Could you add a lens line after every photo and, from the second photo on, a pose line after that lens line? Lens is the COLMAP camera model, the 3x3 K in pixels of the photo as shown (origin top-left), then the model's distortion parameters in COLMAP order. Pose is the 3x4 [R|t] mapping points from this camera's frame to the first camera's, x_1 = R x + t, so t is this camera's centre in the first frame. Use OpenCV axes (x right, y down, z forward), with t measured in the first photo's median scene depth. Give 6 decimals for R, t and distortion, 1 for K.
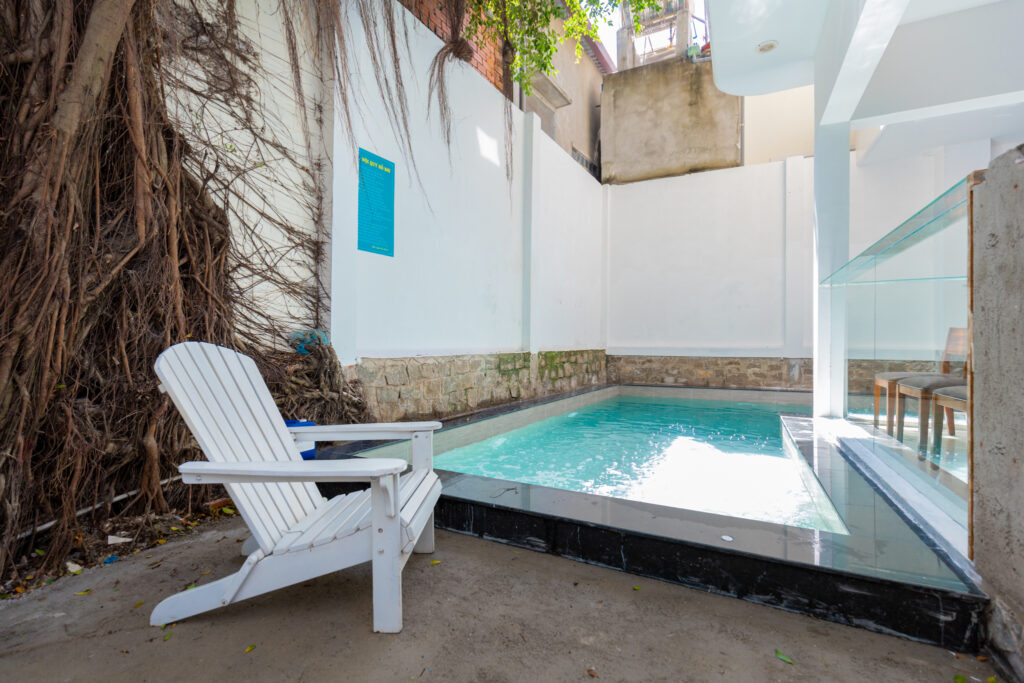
lens RADIAL K [[467.1, 0, 510.9], [0, 467.1, 343.5], [0, 0, 1]] dist [0.004986, -0.000109]
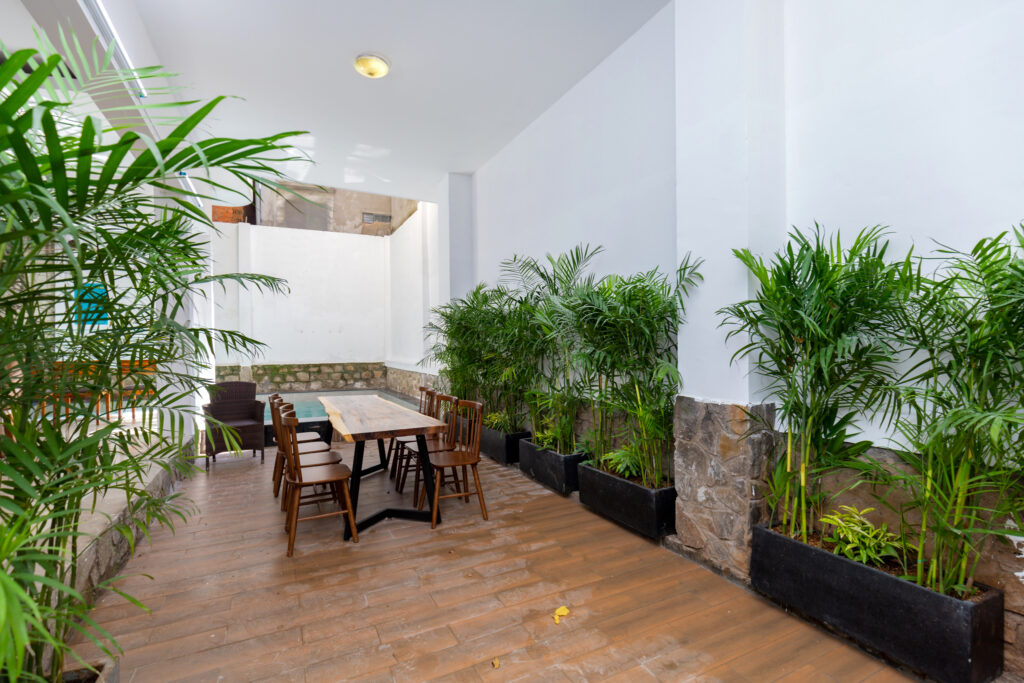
lens RADIAL K [[467.1, 0, 507.2], [0, 467.1, 343.6], [0, 0, 1]] dist [0.004986, -0.000109]
pose [[0.797422, -0.008613, -0.603361, 1.864634], [0.004805, 0.999957, -0.007924, -0.043007], [0.603403, 0.003420, 0.797429, 0.241494]]
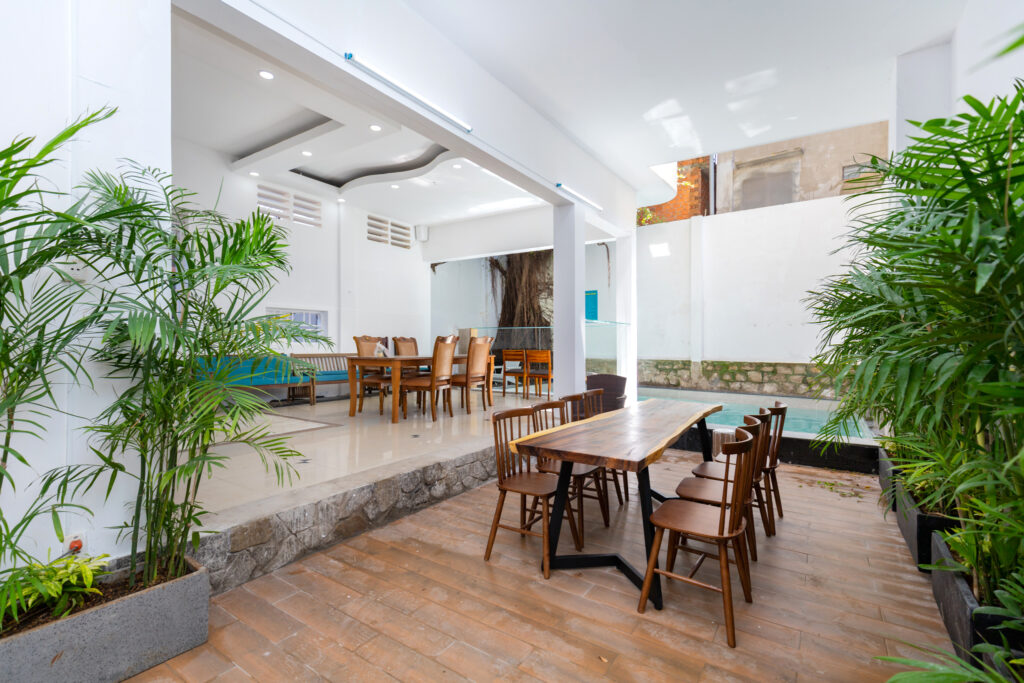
lens RADIAL K [[467.1, 0, 509.1], [0, 467.1, 344.9], [0, 0, 1]] dist [0.004986, -0.000109]
pose [[-0.150484, 0.005643, -0.988596, 1.841074], [-0.009550, 0.999929, 0.007162, -0.044182], [0.988566, 0.010519, -0.150420, 0.617990]]
